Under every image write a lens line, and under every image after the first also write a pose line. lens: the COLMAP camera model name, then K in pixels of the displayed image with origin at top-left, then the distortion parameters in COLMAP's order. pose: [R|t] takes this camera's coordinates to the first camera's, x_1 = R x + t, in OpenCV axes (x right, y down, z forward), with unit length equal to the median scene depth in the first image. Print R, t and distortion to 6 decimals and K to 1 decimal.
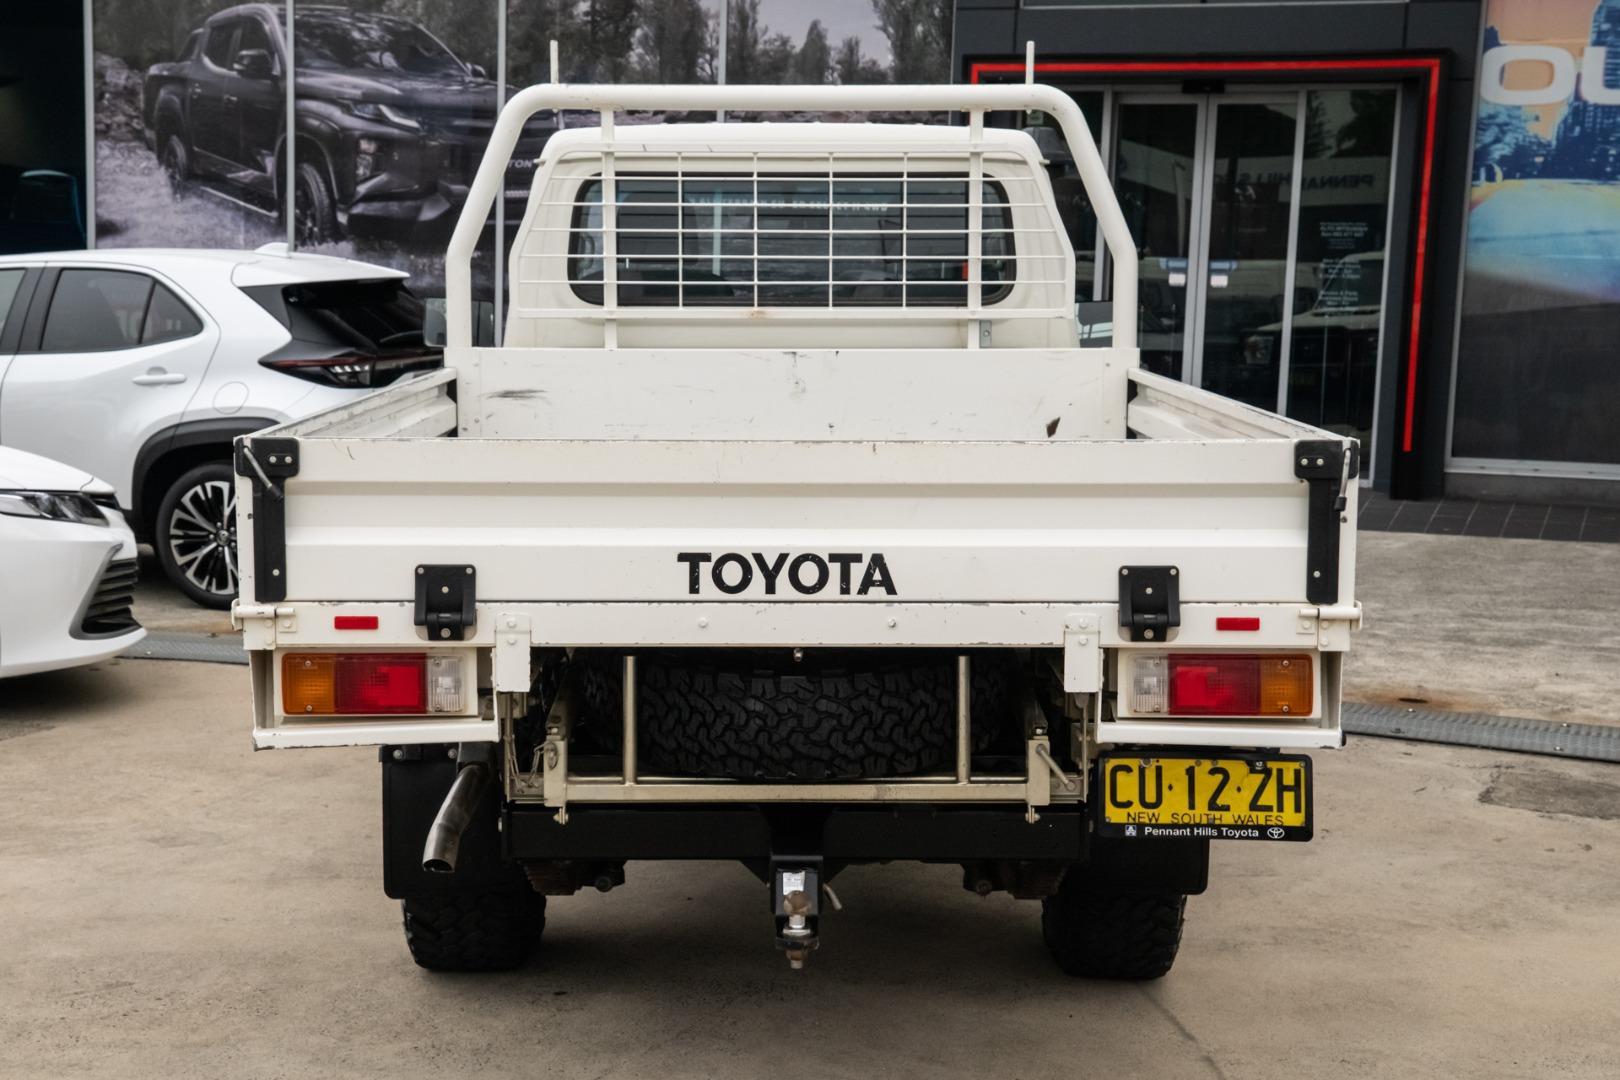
lens RADIAL K [[2616.1, 0, 810.0], [0, 2616.1, 540.0], [0, 0, 1]] dist [0.362161, 0.027722]
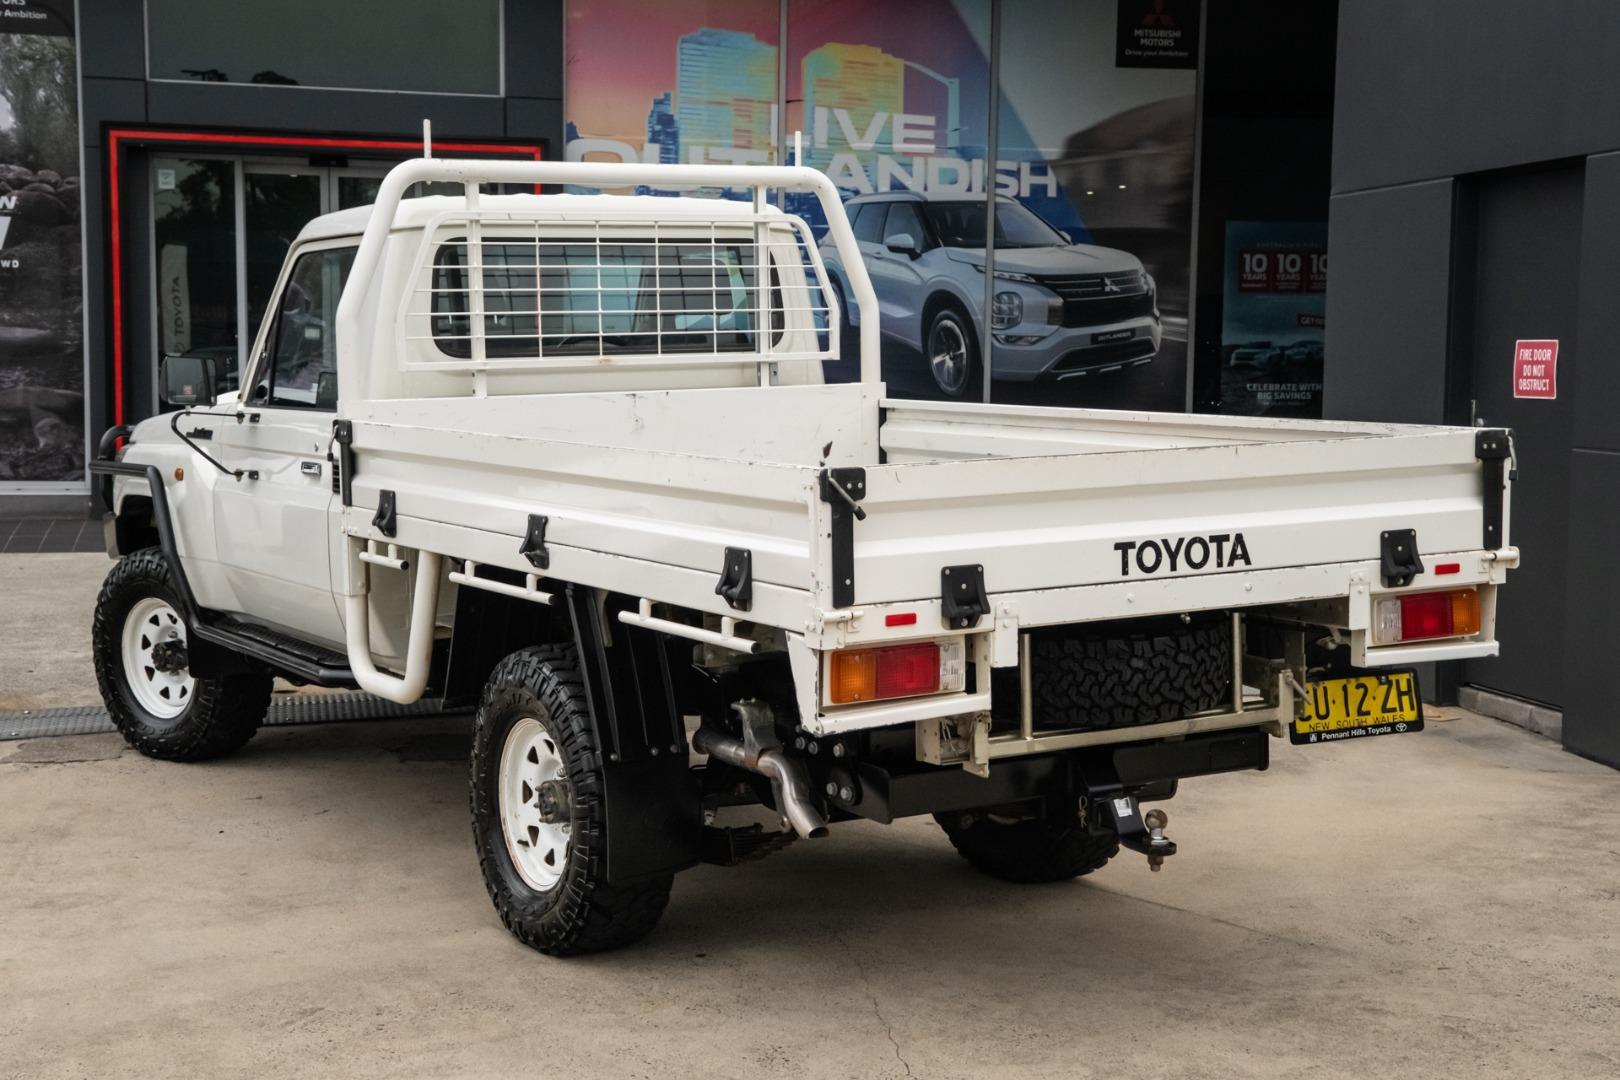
lens RADIAL K [[2416.1, 0, 810.0], [0, 2416.1, 540.0], [0, 0, 1]] dist [0.248935, -0.040266]
pose [[0.863512, -0.065463, 0.500062, -0.695070], [0.072664, 0.997344, 0.005085, -0.011942], [-0.499066, 0.031945, 0.865975, 0.073182]]
